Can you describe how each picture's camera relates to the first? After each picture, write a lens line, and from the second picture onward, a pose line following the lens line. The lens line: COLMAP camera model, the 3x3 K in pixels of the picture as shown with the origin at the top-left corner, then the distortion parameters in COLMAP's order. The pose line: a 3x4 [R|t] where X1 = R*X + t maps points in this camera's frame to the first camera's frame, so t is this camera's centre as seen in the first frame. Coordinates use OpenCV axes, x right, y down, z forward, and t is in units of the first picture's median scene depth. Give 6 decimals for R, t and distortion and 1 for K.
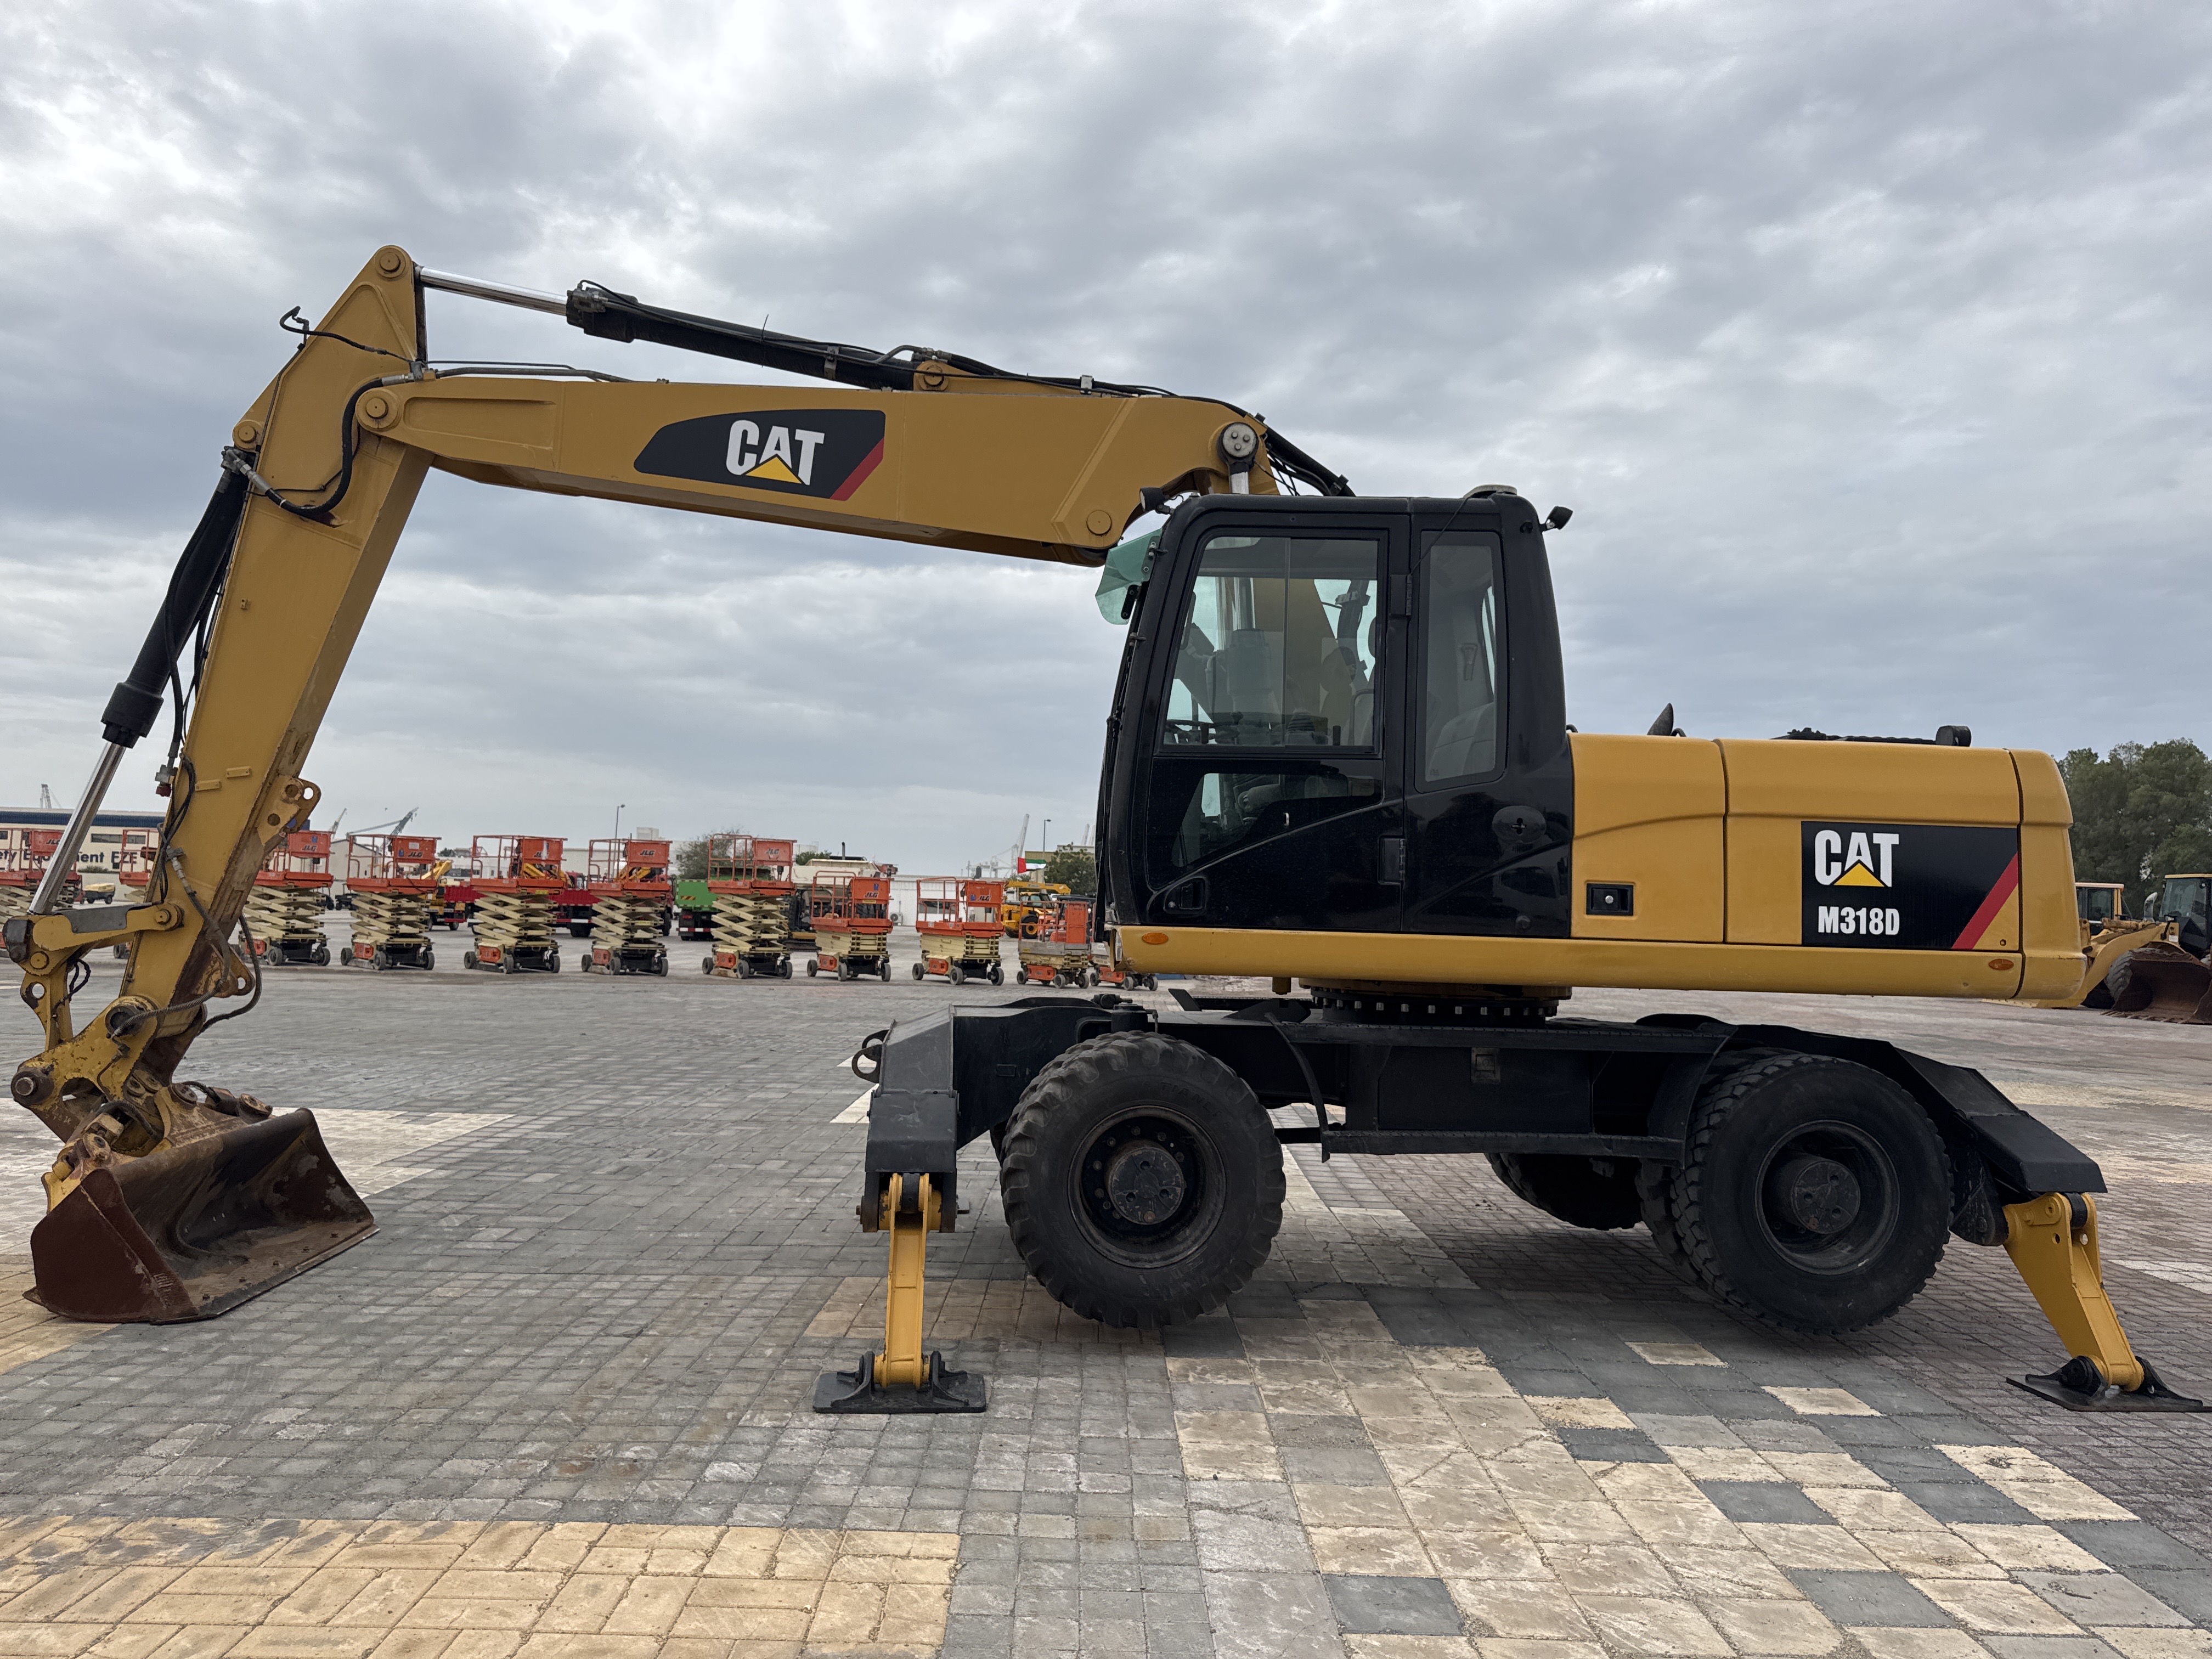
lens RADIAL K [[1567.3, 0, 1095.8], [0, 1567.3, 837.2], [0, 0, 1]] dist [0.034398, -0.034392]
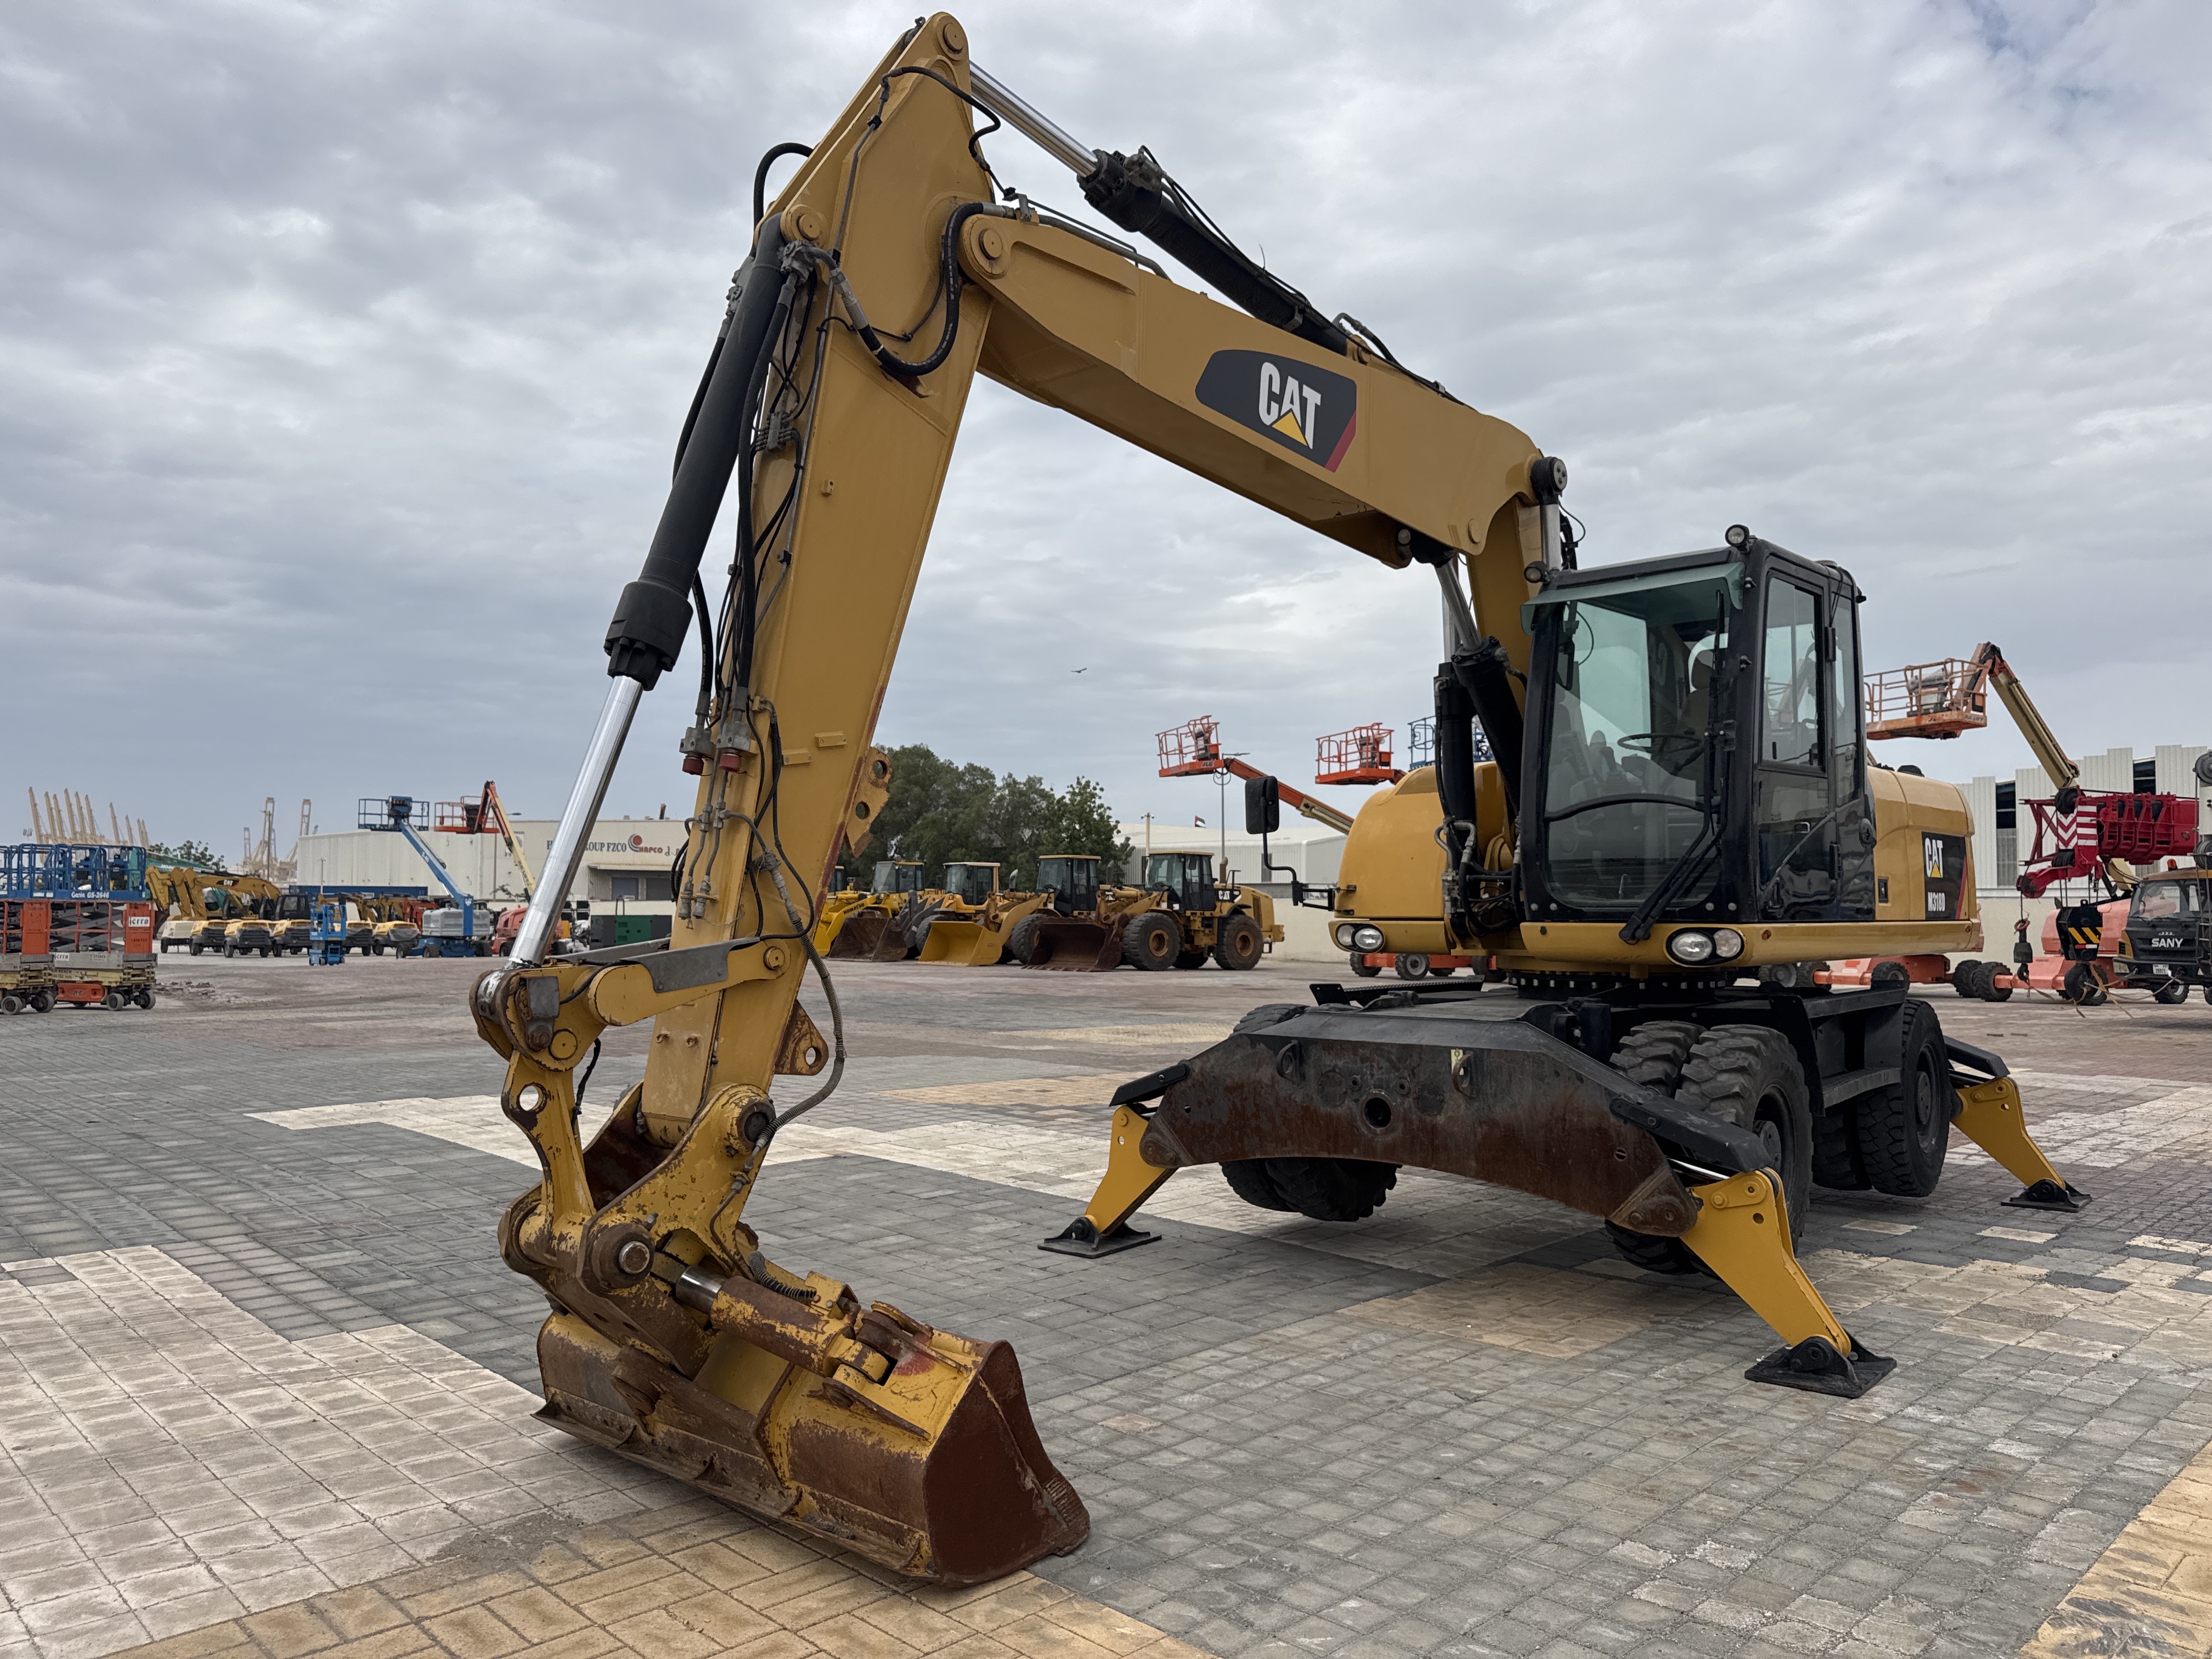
lens RADIAL K [[1567.3, 0, 1084.5], [0, 1567.3, 844.9], [0, 0, 1]] dist [0.034398, -0.034392]
pose [[0.718630, -0.000373, 0.695392, -0.928304], [-0.012086, 0.999842, 0.013025, -0.006244], [-0.695287, -0.017765, 0.718512, 0.445334]]
